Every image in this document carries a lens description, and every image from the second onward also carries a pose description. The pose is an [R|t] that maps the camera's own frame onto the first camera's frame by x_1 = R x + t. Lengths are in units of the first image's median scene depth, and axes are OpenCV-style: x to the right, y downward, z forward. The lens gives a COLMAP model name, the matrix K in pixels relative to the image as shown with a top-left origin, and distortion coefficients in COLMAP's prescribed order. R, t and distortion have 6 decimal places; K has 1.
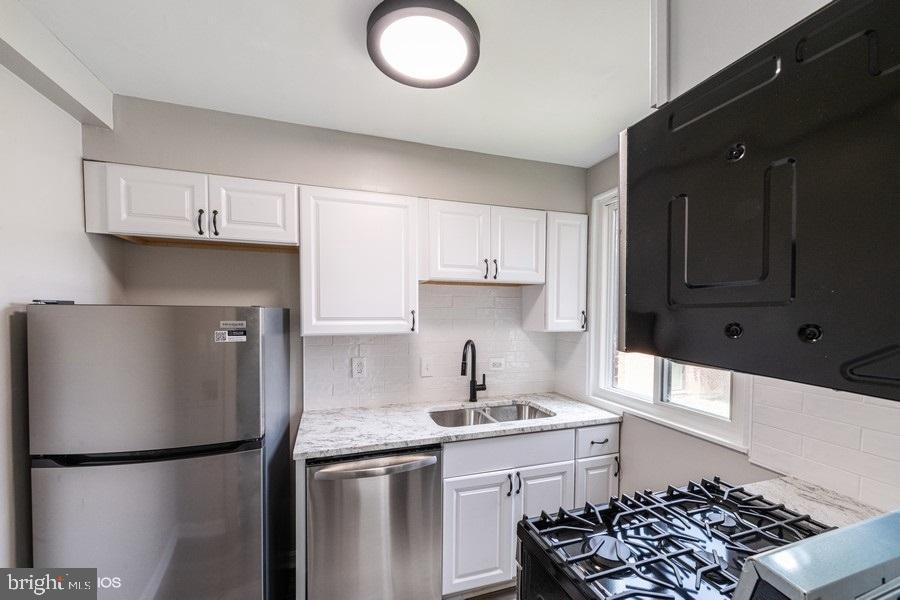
lens RADIAL K [[366.5, 0, 452.3], [0, 366.5, 321.6], [0, 0, 1]] dist [0.002074, 0.000099]
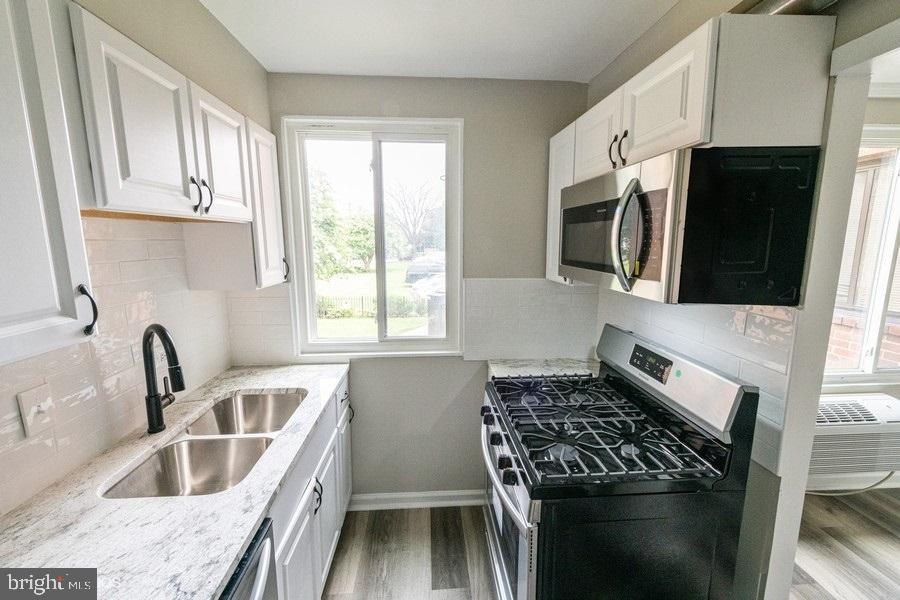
lens RADIAL K [[355.5, 0, 450.0], [0, 355.5, 300.0], [0, 0, 1]] dist [0.001887, -0.000093]
pose [[0.257298, -0.166344, 0.951907, -0.361624], [0.029899, 0.985971, 0.164215, -0.063765], [-0.965869, -0.013791, 0.258662, 0.490477]]
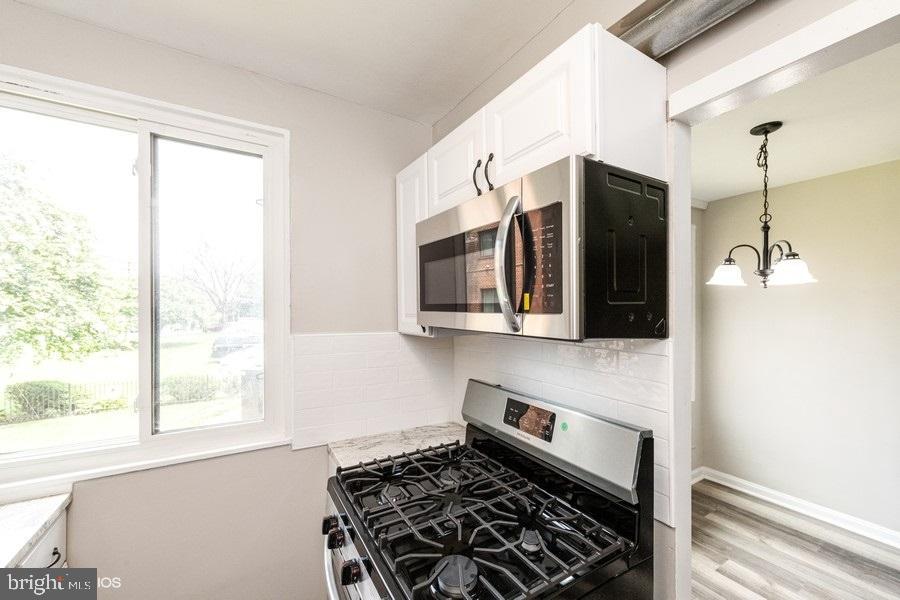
lens RADIAL K [[354.6, 0, 448.8], [0, 354.6, 313.1], [0, 0, 1]] dist [0.002371, 0.000035]
pose [[-0.202272, -0.018204, 0.979160, -0.186041], [0.024780, 0.999412, 0.023699, -0.015151], [-0.979016, 0.029057, -0.201702, 0.537257]]
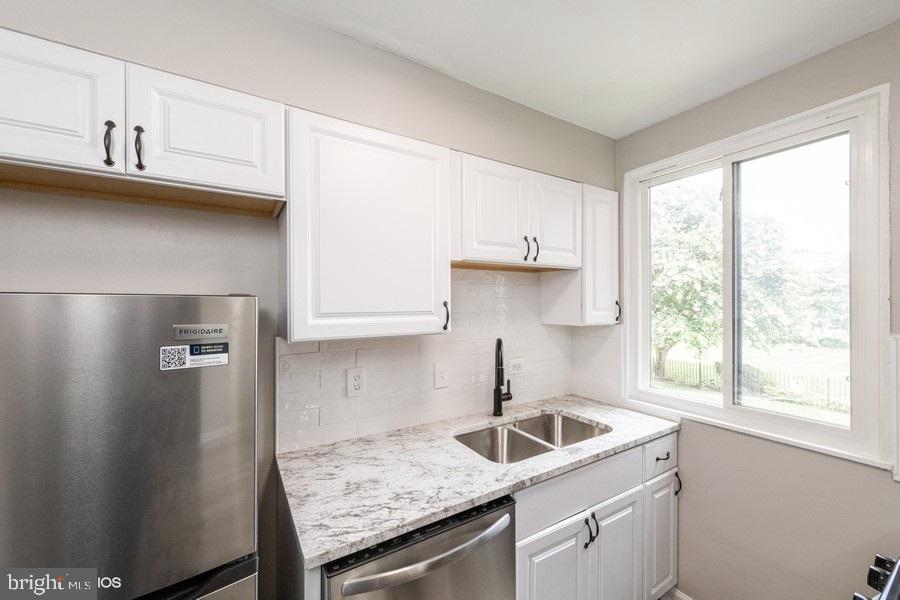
lens RADIAL K [[355.5, 0, 450.0], [0, 355.5, 300.0], [0, 0, 1]] dist [0.001887, -0.000093]
pose [[0.974787, -0.005642, 0.223065, -0.246685], [0.013647, 0.999316, -0.034361, -0.008528], [-0.222719, 0.036539, 0.974198, 0.300283]]
